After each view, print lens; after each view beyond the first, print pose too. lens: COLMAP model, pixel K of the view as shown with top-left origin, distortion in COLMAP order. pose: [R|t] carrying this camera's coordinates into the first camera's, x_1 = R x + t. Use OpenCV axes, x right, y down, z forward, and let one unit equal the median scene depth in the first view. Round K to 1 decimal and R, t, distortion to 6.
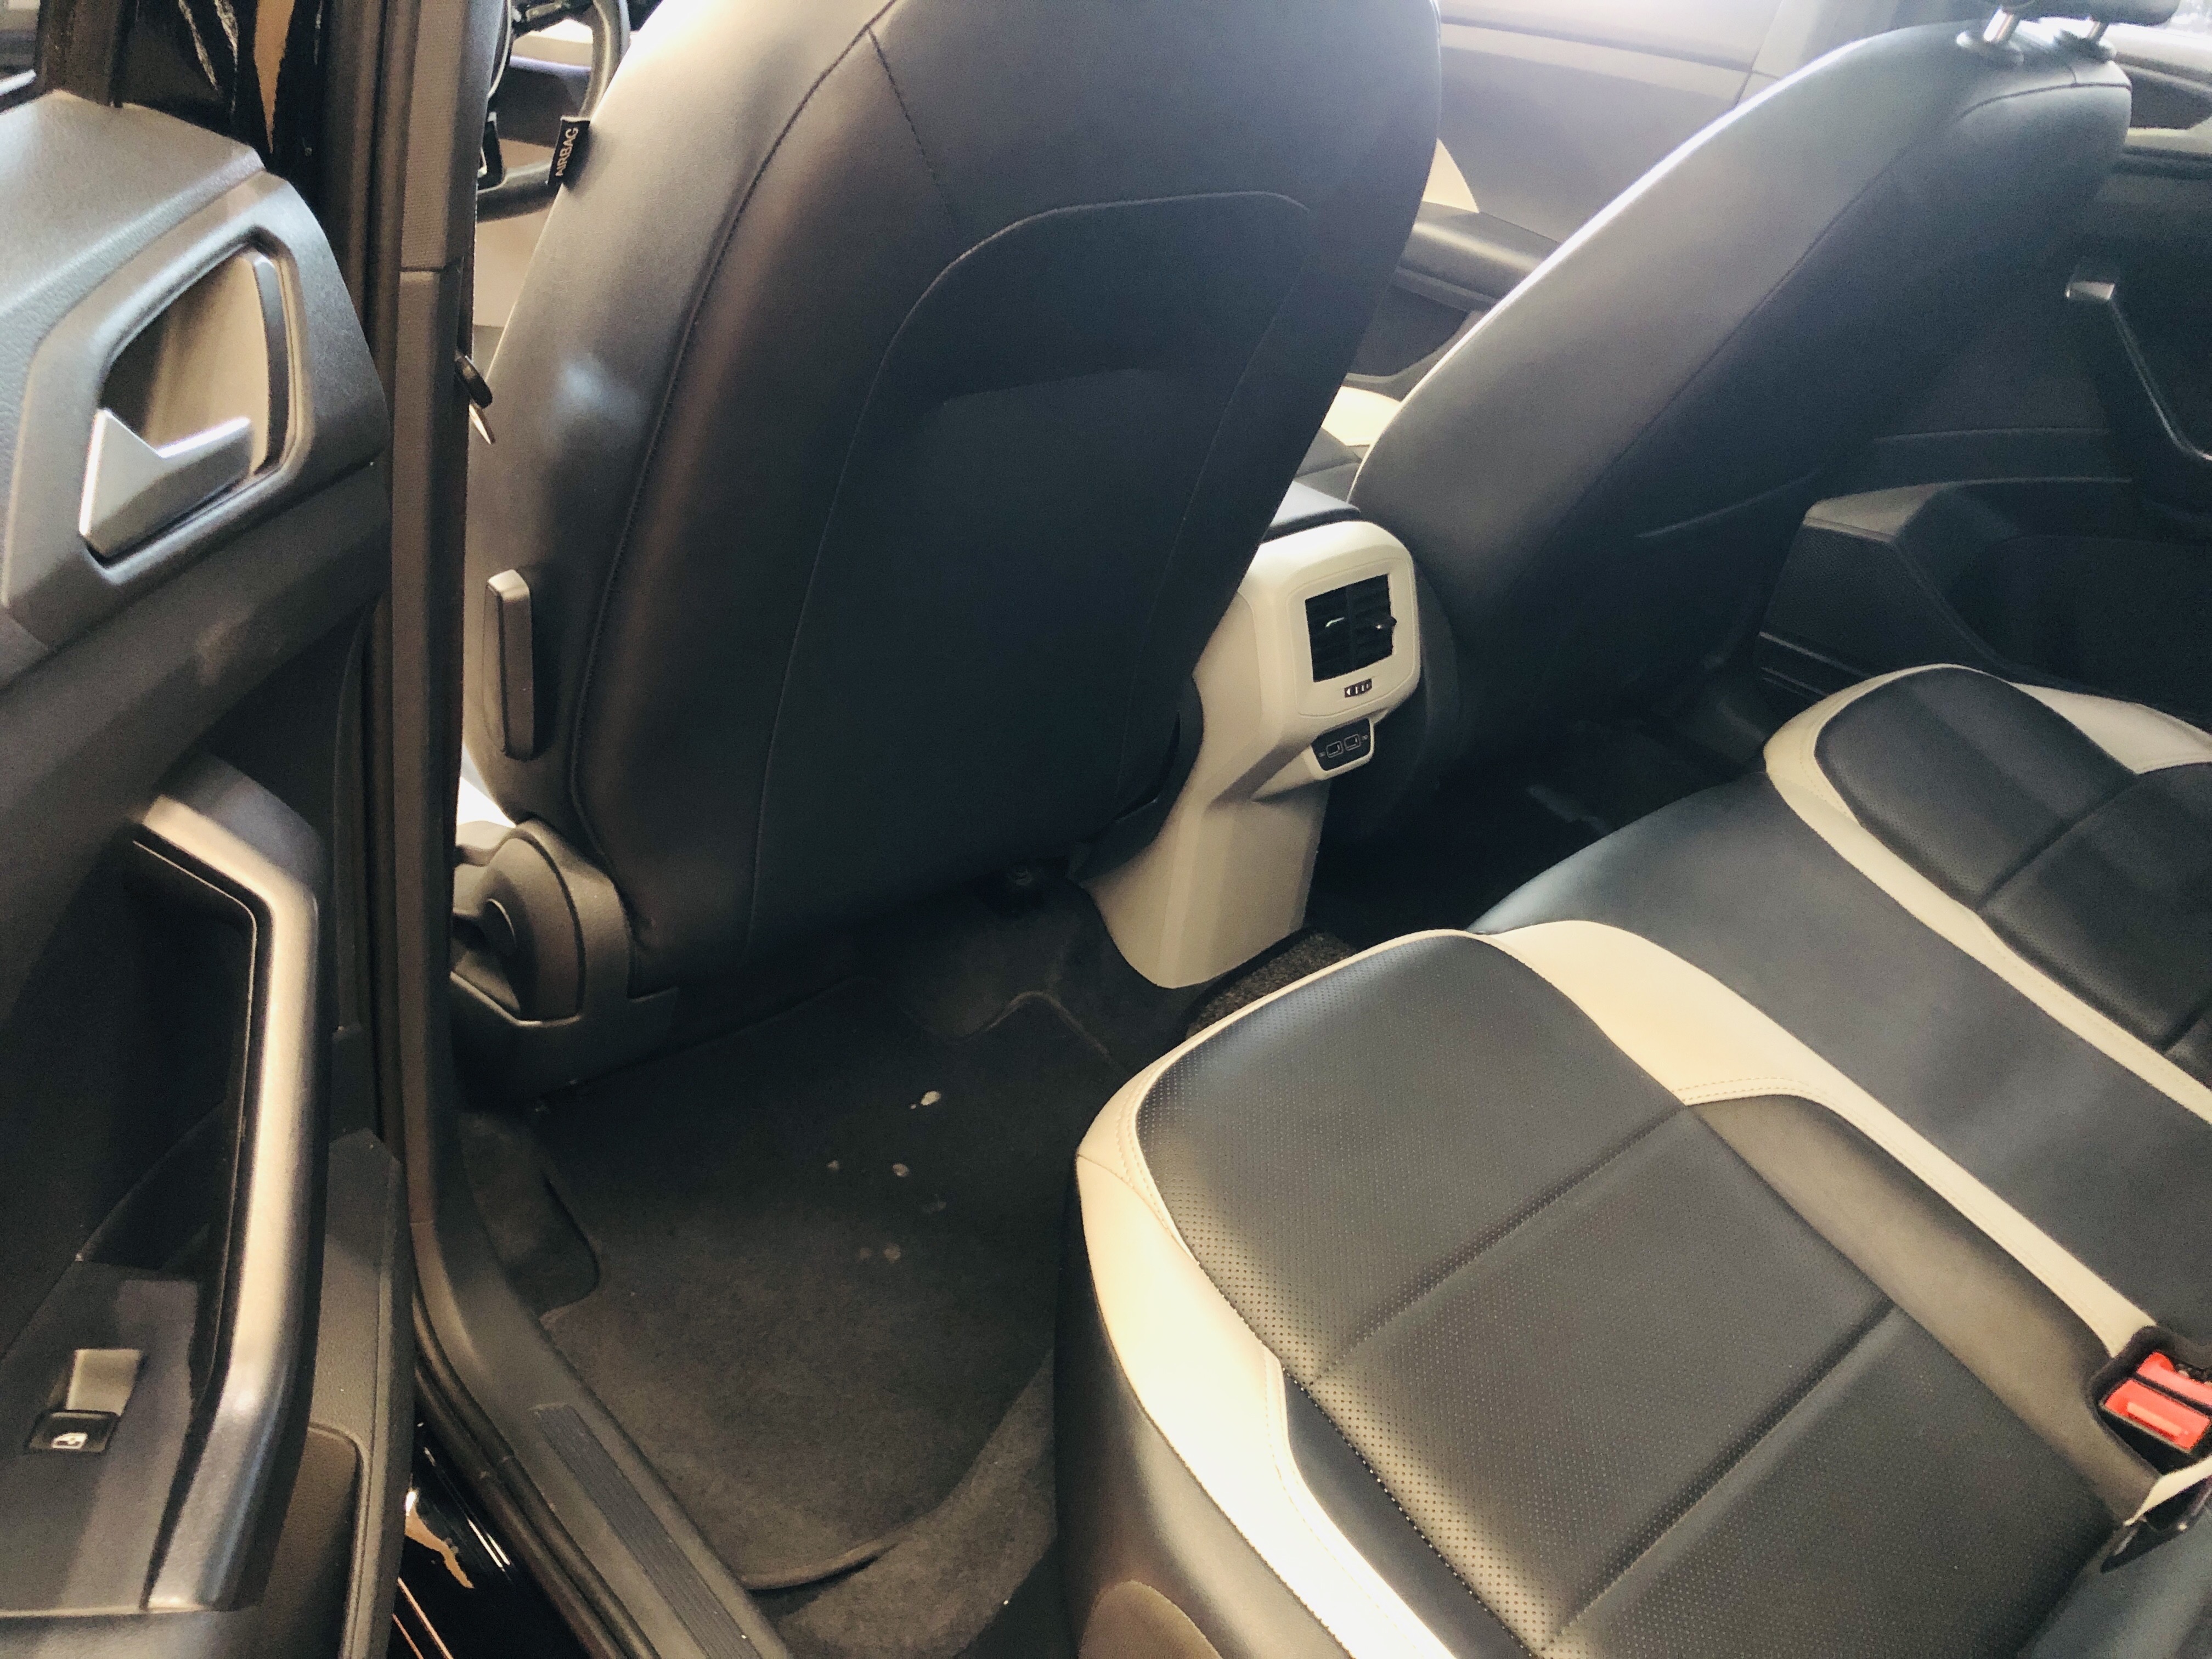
lens RADIAL K [[1803.8, 0, 1106.0], [0, 1803.8, 829.5], [0, 0, 1]] dist [0.010783, 0.002521]
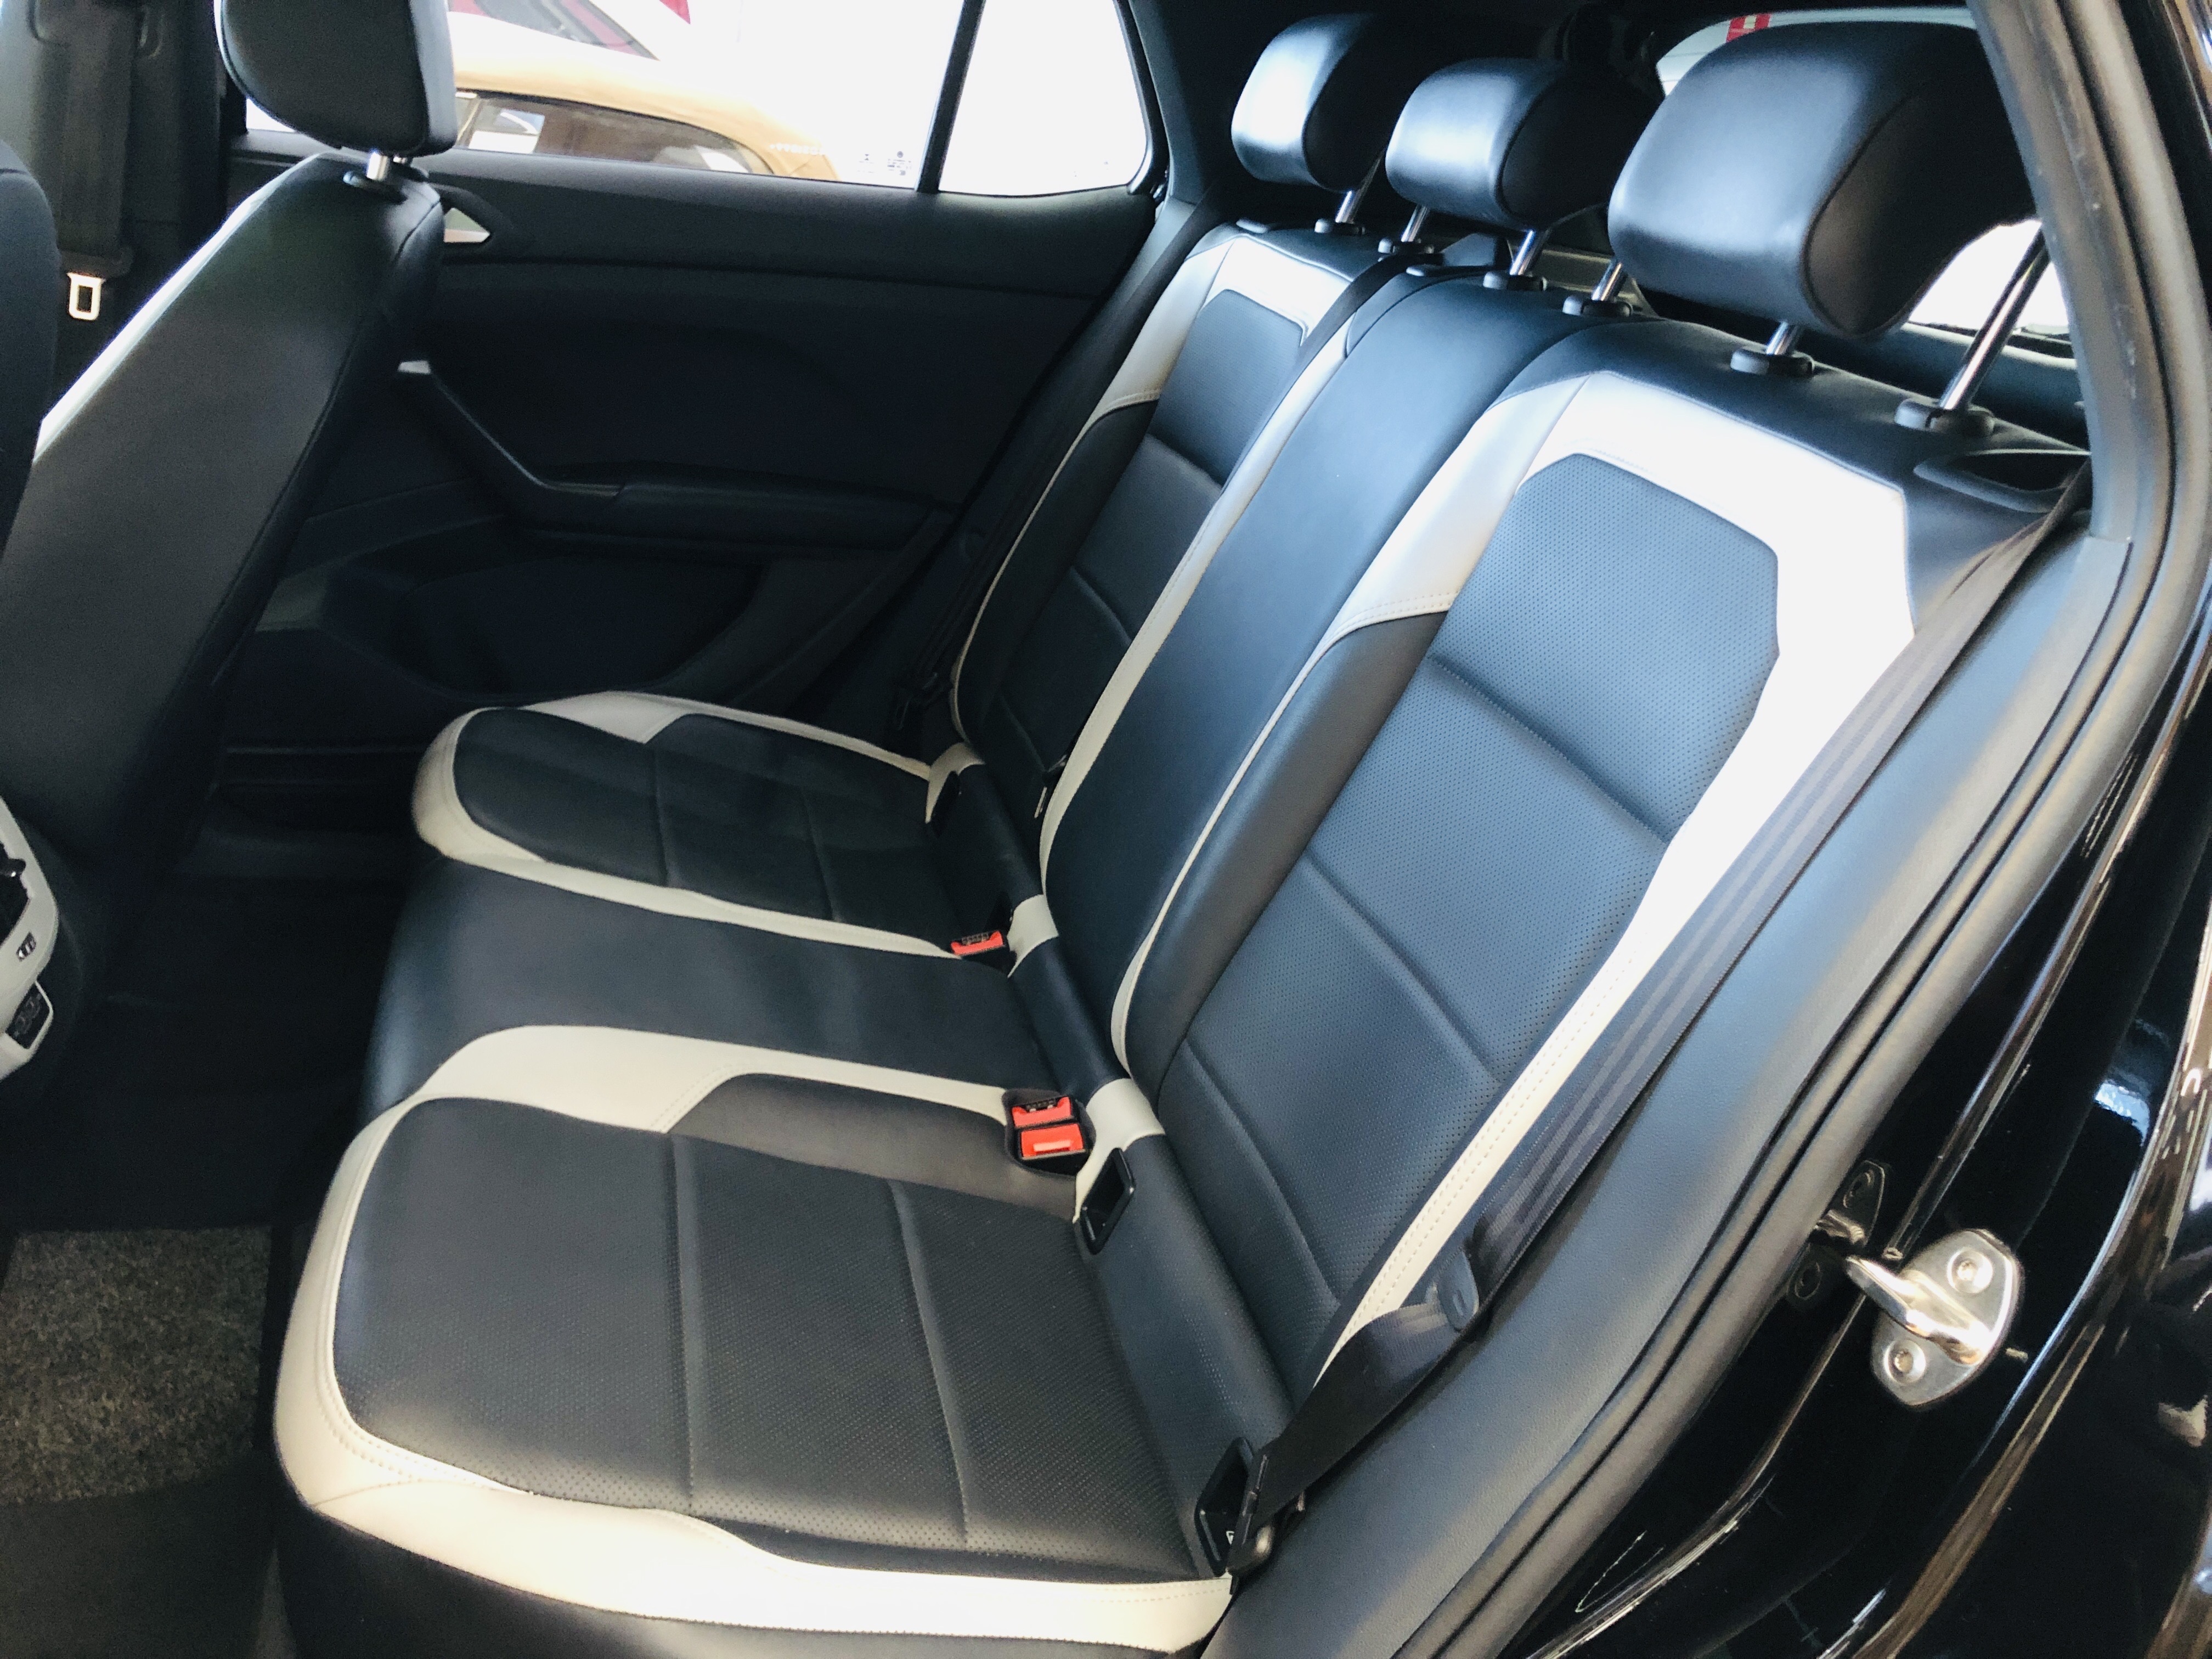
lens RADIAL K [[1803.8, 0, 1106.0], [0, 1803.8, 829.5], [0, 0, 1]] dist [0.010783, 0.002521]
pose [[0.503301, -0.372694, 0.779607, -0.338670], [0.384165, 0.904650, 0.184461, -0.117375], [-0.774019, 0.206658, 0.598487, 0.071969]]
